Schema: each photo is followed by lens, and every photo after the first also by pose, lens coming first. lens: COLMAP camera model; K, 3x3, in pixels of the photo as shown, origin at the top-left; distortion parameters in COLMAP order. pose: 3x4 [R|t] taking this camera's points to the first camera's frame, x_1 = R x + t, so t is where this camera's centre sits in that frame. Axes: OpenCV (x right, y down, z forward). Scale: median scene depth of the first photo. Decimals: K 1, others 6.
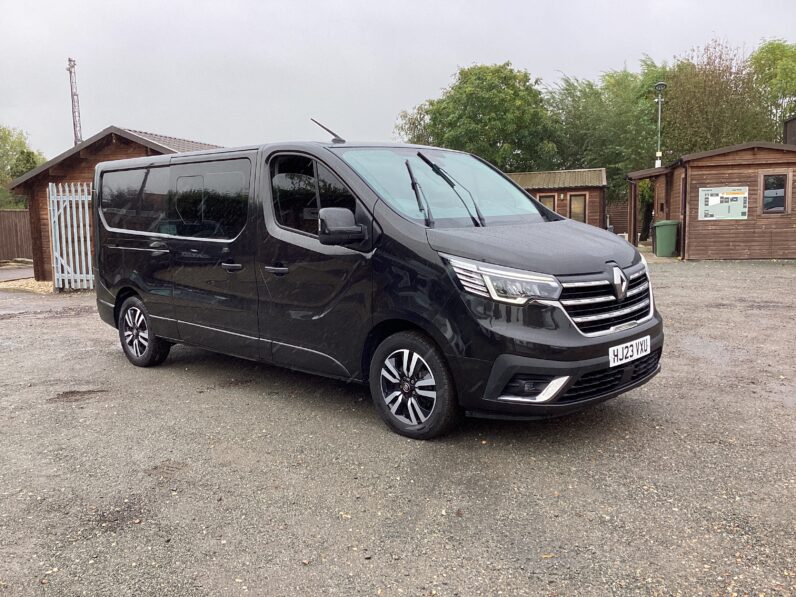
lens RADIAL K [[710.1, 0, 398.0], [0, 710.1, 298.5], [0, 0, 1]] dist [0.130225, -0.242652]
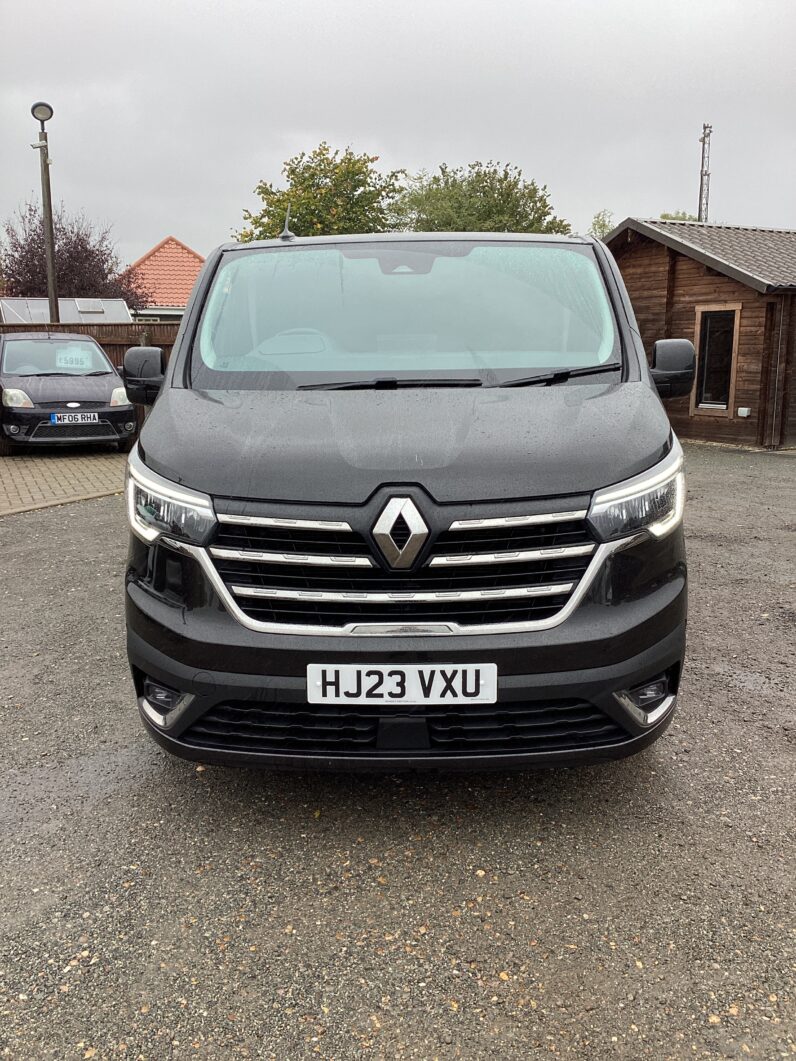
lens RADIAL K [[946.5, 0, 395.9], [0, 946.5, 529.2], [0, 0, 1]] dist [0.130225, -0.242652]
pose [[0.673993, 0.161310, -0.720911, 0.763737], [-0.100570, 0.986819, 0.126784, -0.103233], [0.731860, -0.012949, 0.681332, 0.606831]]
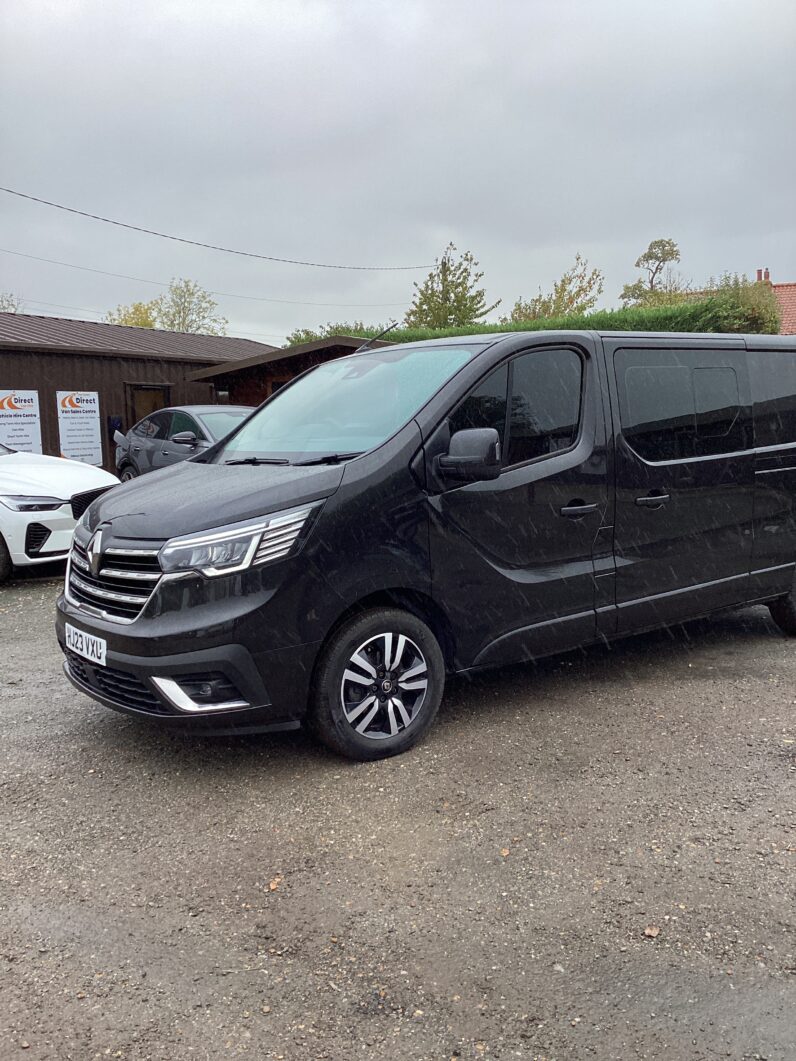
lens RADIAL K [[996.9, 0, 398.0], [0, 996.9, 530.5], [0, 0, 1]] dist [0.145924, -0.288790]
pose [[-0.180898, 0.139395, -0.973573, 1.306892], [-0.092650, 0.983087, 0.157972, -0.245193], [0.979128, 0.118779, -0.164924, 1.523359]]
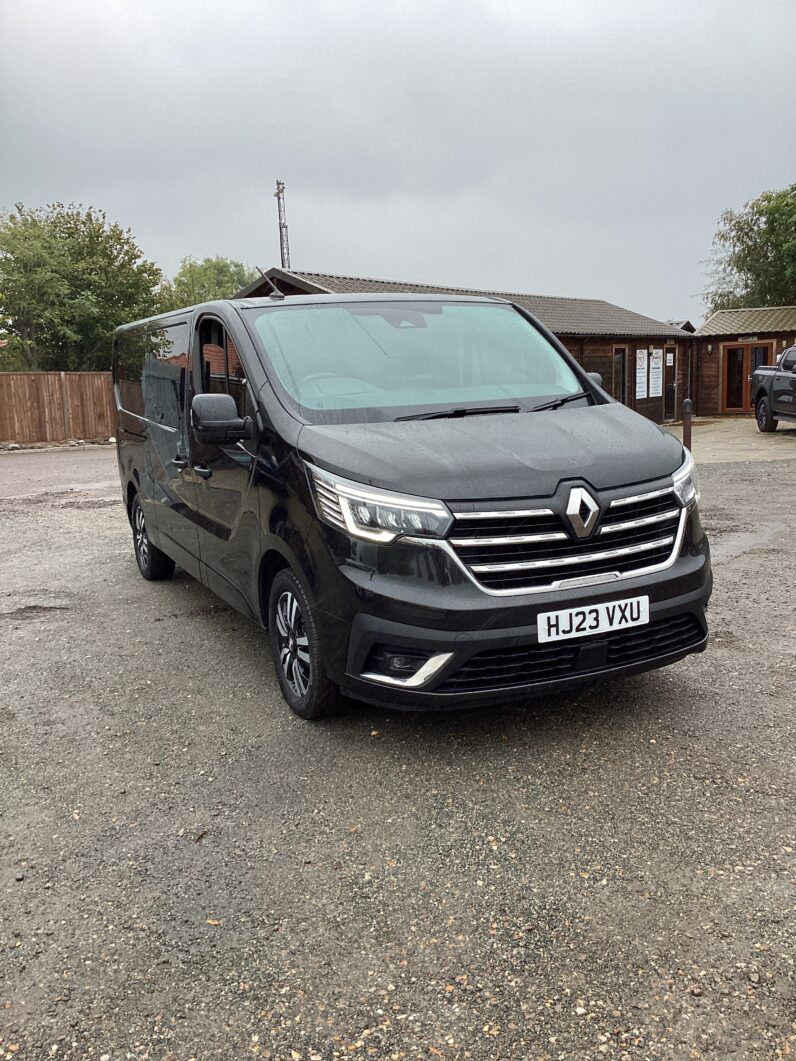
lens RADIAL K [[946.5, 0, 395.9], [0, 946.5, 529.2], [0, 0, 1]] dist [0.130225, -0.242652]
pose [[0.934034, 0.046025, -0.354207, 0.470266], [-0.026941, 0.997917, 0.058624, -0.053930], [0.356167, -0.045214, 0.933328, 0.150522]]
